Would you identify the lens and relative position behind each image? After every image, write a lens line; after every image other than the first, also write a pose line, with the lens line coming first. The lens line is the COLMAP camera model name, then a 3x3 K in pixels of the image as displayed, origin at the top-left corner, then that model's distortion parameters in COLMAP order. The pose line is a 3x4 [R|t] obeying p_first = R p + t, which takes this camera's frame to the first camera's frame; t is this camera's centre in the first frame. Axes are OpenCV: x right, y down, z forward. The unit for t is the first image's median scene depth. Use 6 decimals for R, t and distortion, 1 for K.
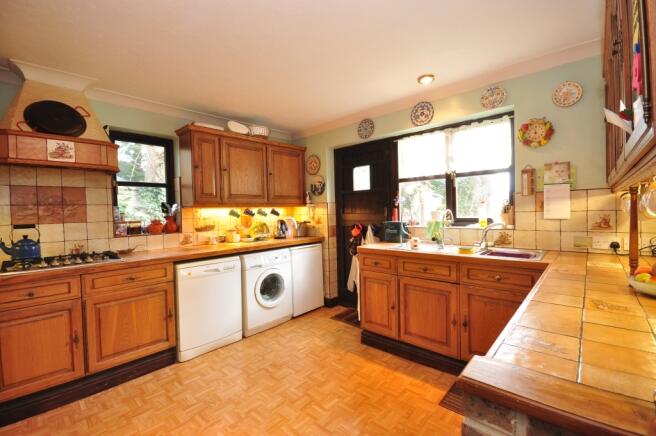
lens RADIAL K [[295.5, 0, 326.7], [0, 295.5, 217.1], [0, 0, 1]] dist [-0.022888, -0.001797]
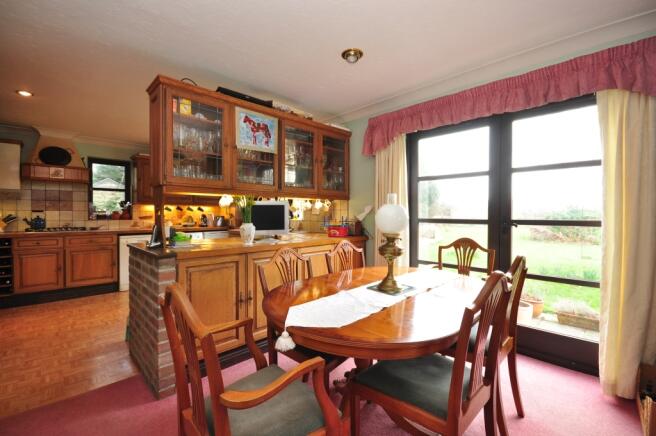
lens RADIAL K [[295.5, 0, 330.3], [0, 295.5, 217.3], [0, 0, 1]] dist [-0.022888, -0.001797]
pose [[0.998484, 0.026463, -0.048268, 0.841222], [-0.026929, 0.999597, -0.009015, 0.031693], [0.048010, 0.010301, 0.998794, -0.702181]]
